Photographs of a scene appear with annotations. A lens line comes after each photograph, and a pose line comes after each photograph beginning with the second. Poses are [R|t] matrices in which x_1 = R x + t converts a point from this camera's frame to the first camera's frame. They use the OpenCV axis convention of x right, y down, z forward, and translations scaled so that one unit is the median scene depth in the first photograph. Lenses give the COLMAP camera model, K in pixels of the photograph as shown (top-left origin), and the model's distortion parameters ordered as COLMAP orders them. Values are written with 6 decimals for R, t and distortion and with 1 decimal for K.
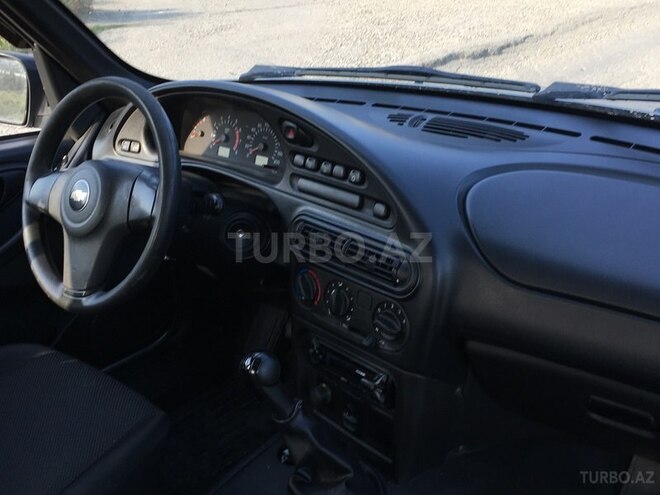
lens RADIAL K [[749.1, 0, 329.6], [0, 749.1, 246.3], [0, 0, 1]] dist [-0.003145, 0.000000]
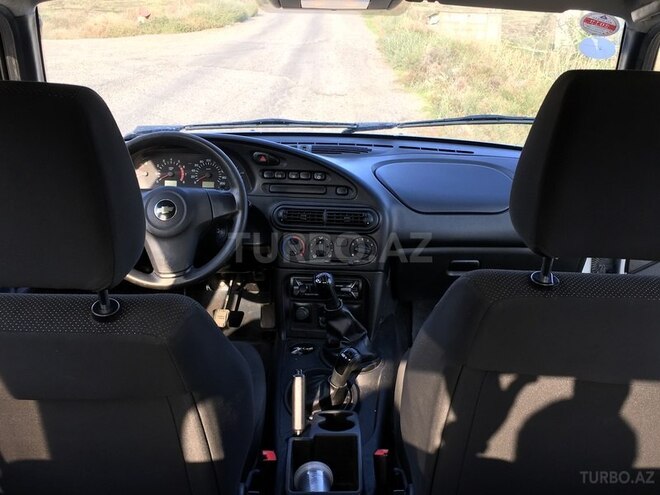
lens RADIAL K [[749.1, 0, 330.8], [0, 749.1, 248.1], [0, 0, 1]] dist [-0.003145, 0.000000]
pose [[0.713425, -0.154027, 0.683594, -0.945022], [0.219144, 0.975652, -0.008874, 0.075543], [-0.665583, 0.156136, 0.729809, -0.231708]]
